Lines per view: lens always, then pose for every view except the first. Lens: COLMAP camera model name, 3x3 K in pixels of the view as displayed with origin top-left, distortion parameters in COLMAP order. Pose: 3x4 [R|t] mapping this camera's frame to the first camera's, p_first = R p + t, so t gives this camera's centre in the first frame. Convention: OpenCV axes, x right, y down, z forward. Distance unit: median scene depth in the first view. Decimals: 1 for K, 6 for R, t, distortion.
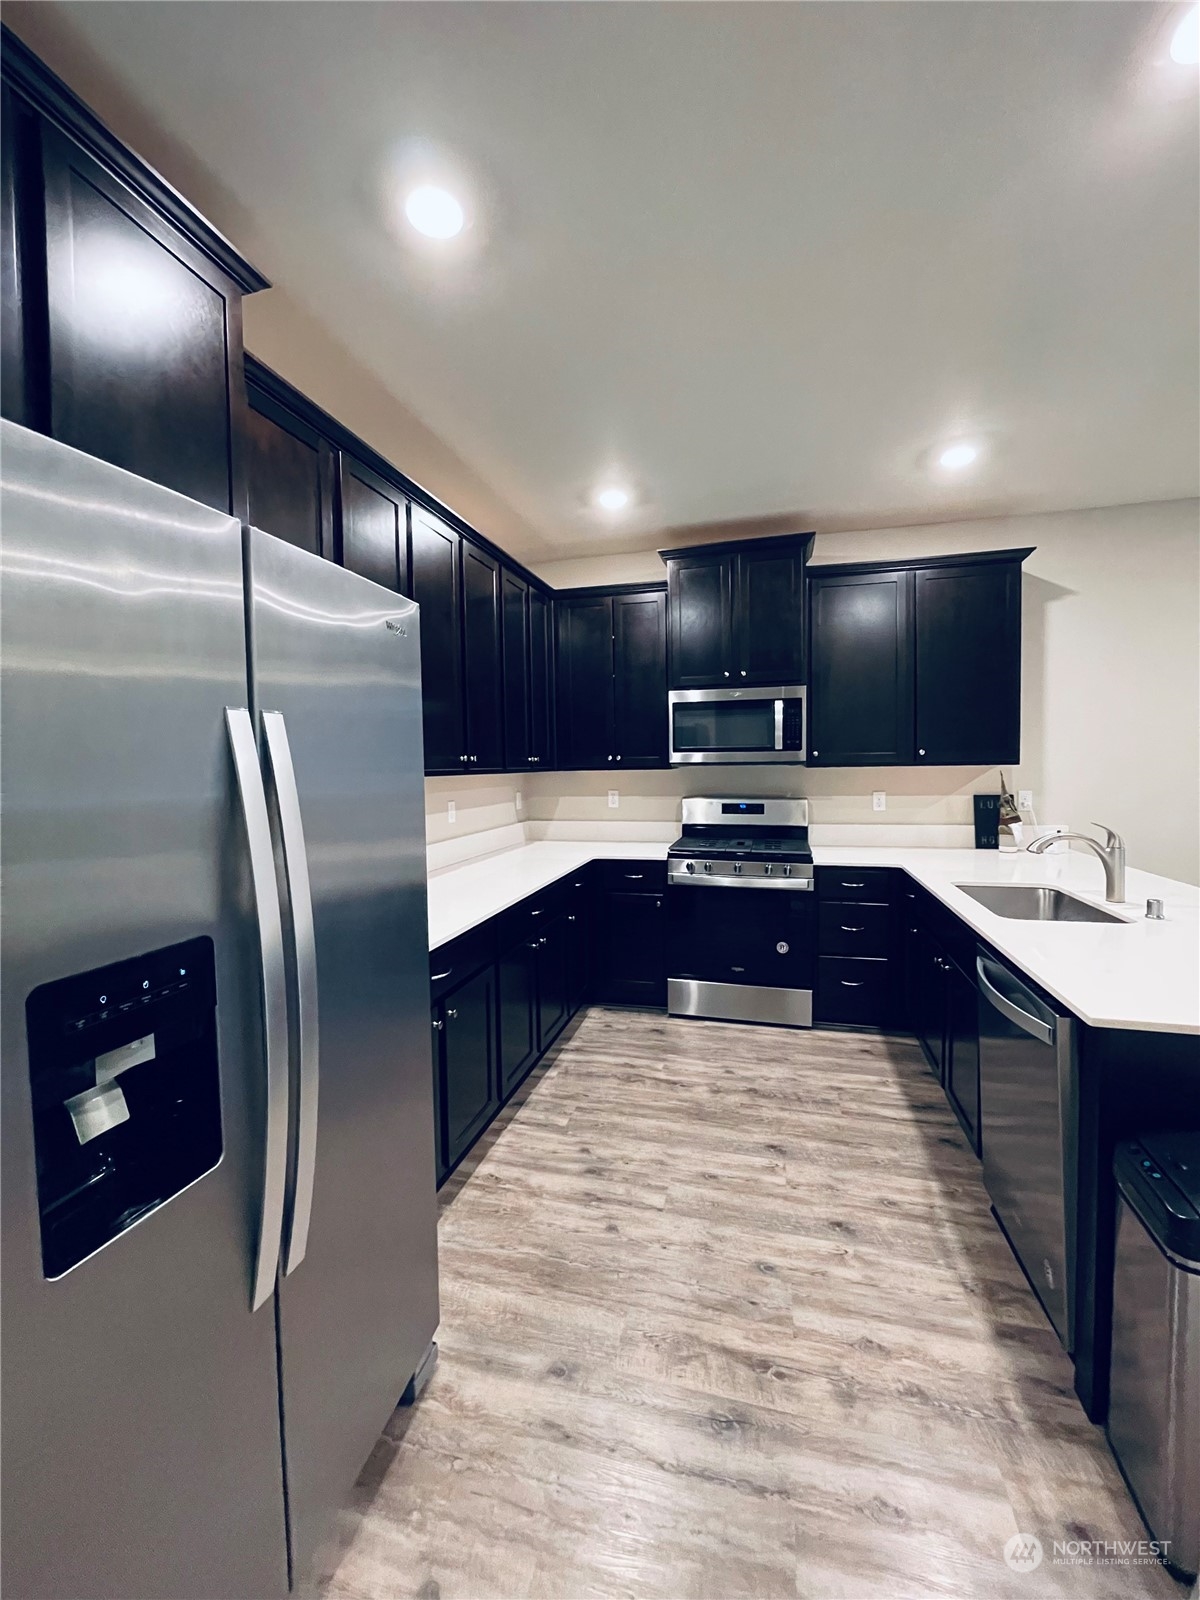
lens RADIAL K [[644.5, 0, 600.4], [0, 644.5, 800.1], [0, 0, 1]] dist [-0.000746, 0.001241]
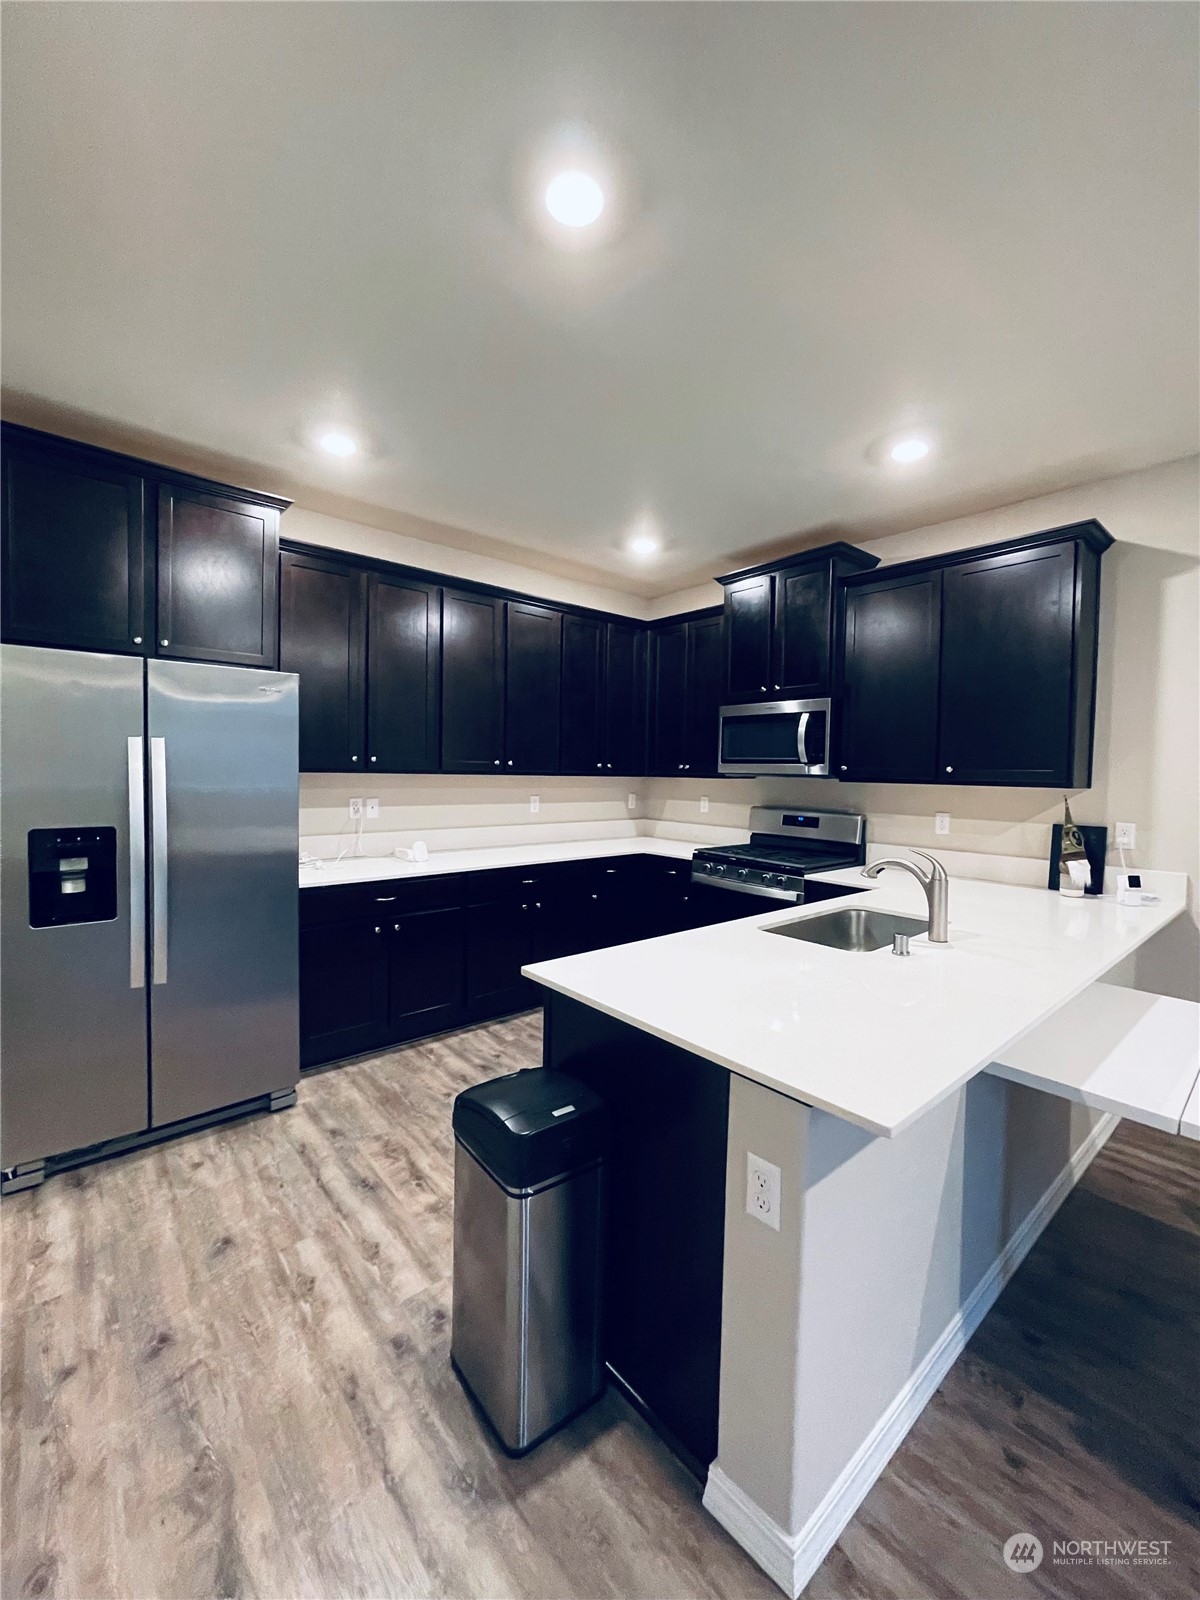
lens RADIAL K [[644.5, 0, 597.4], [0, 644.5, 800.2], [0, 0, 1]] dist [-0.000746, 0.001241]
pose [[0.824136, 0.058049, -0.563410, 0.638598], [-0.064017, 0.997907, 0.009173, -0.009848], [0.562763, 0.028508, 0.826127, -0.003908]]
